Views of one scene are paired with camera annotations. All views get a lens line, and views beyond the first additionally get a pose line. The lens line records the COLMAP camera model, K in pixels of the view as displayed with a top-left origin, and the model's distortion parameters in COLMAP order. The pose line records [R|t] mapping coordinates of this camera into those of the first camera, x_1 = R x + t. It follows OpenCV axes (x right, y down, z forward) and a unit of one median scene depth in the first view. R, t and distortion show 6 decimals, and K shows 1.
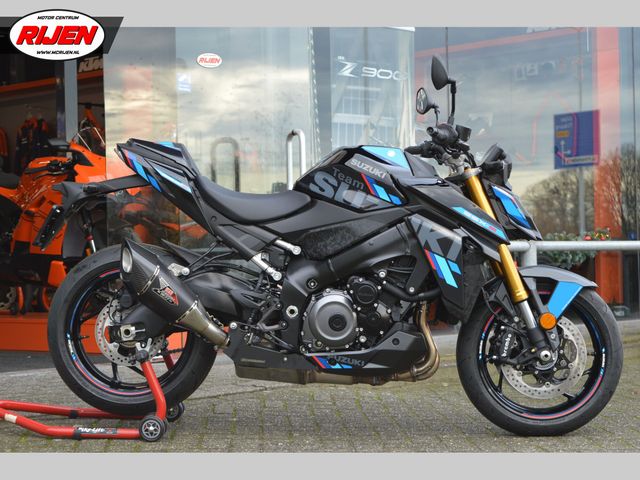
lens RADIAL K [[1458.7, 0, 320.0], [0, 1458.7, 240.0], [0, 0, 1]] dist [0.094572, 0.326549]
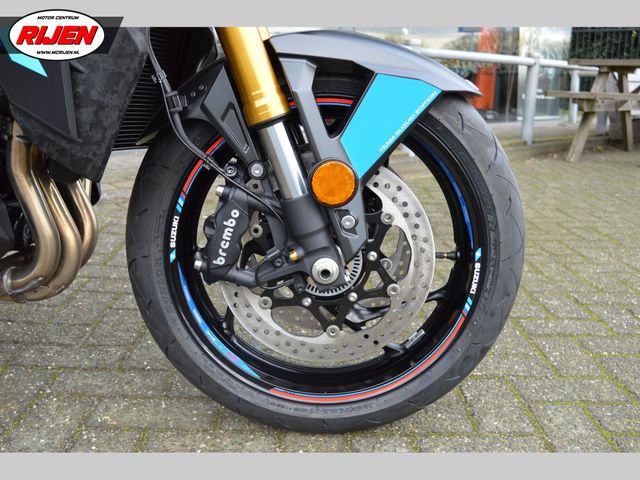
lens RADIAL K [[698.7, 0, 320.0], [0, 698.7, 240.0], [0, 0, 1]] dist [-0.069059, -0.004277]
pose [[0.998340, 0.054759, -0.017830, 0.155393], [-0.048765, 0.968531, 0.244070, 0.027116], [0.030634, -0.242795, 0.969594, 0.825508]]
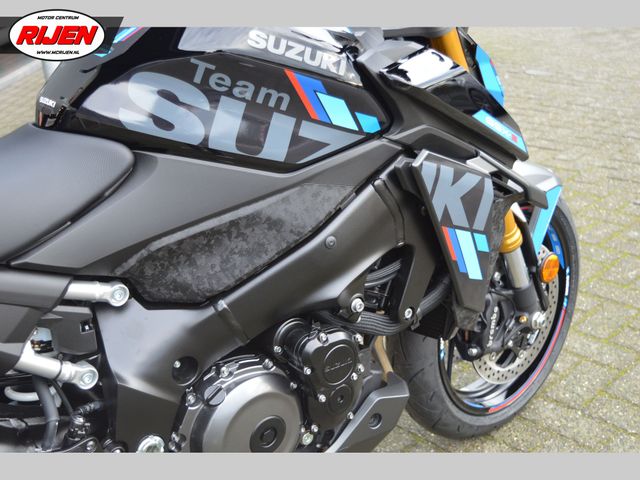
lens RADIAL K [[833.5, 0, 320.0], [0, 833.5, 240.0], [0, 0, 1]] dist [-0.005761, 0.005977]
pose [[0.758850, -0.294668, 0.580791, -0.096871], [0.071510, 0.924095, 0.375412, -0.082475], [-0.647328, -0.243349, 0.722321, 0.822972]]
